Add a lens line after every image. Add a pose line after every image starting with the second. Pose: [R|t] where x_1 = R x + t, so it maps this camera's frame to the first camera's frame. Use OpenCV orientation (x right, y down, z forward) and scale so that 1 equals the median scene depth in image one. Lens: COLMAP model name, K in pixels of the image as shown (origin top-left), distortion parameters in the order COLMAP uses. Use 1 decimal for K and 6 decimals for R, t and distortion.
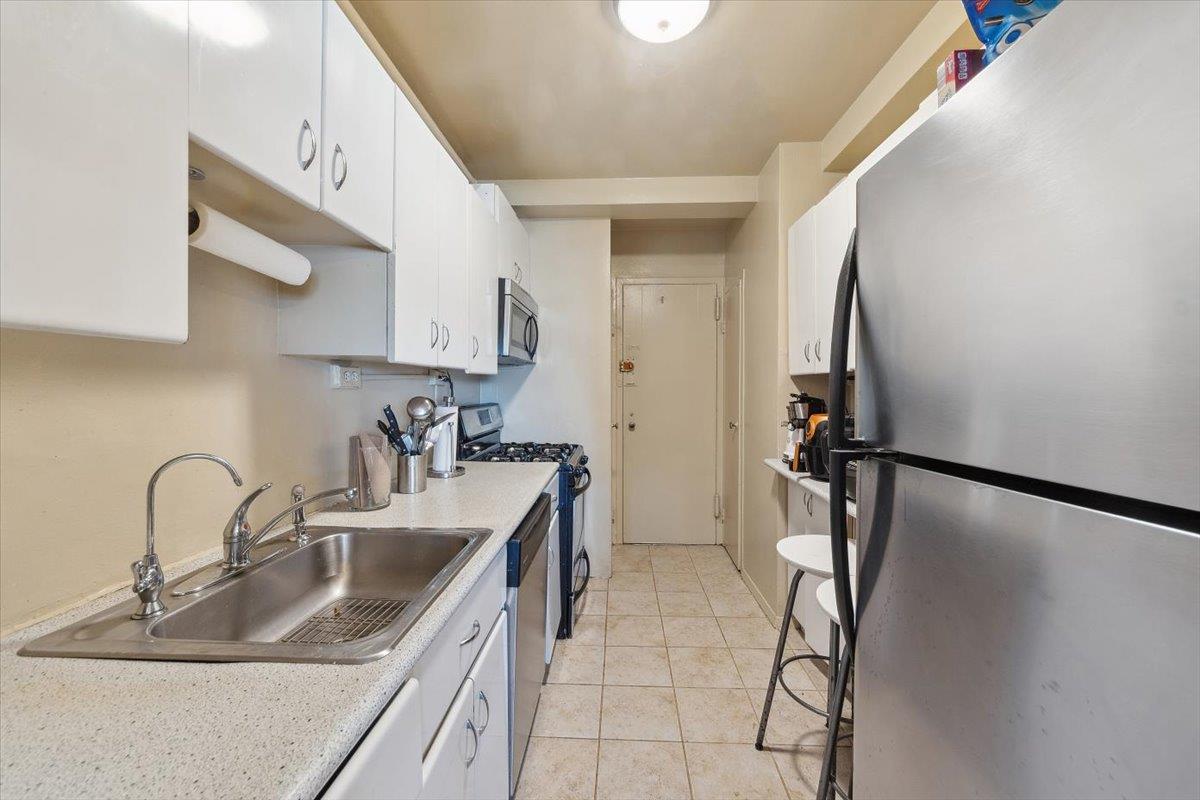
lens RADIAL K [[455.2, 0, 602.7], [0, 455.2, 377.2], [0, 0, 1]] dist [-0.000300, -0.000105]
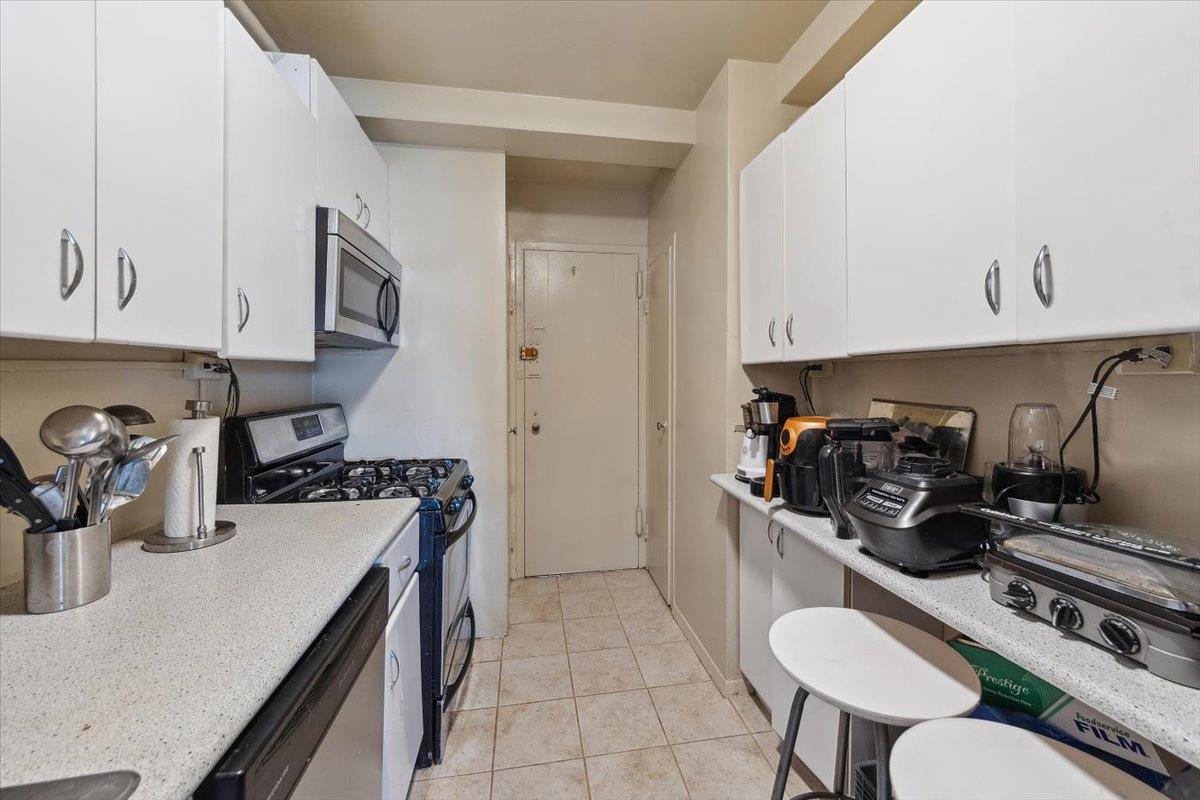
lens RADIAL K [[455.2, 0, 602.7], [0, 455.2, 377.2], [0, 0, 1]] dist [-0.000300, -0.000105]
pose [[0.979336, -0.004077, 0.202197, 0.025404], [-0.000554, 0.999739, 0.022839, 0.000853], [-0.202237, -0.022479, 0.979079, 0.272228]]
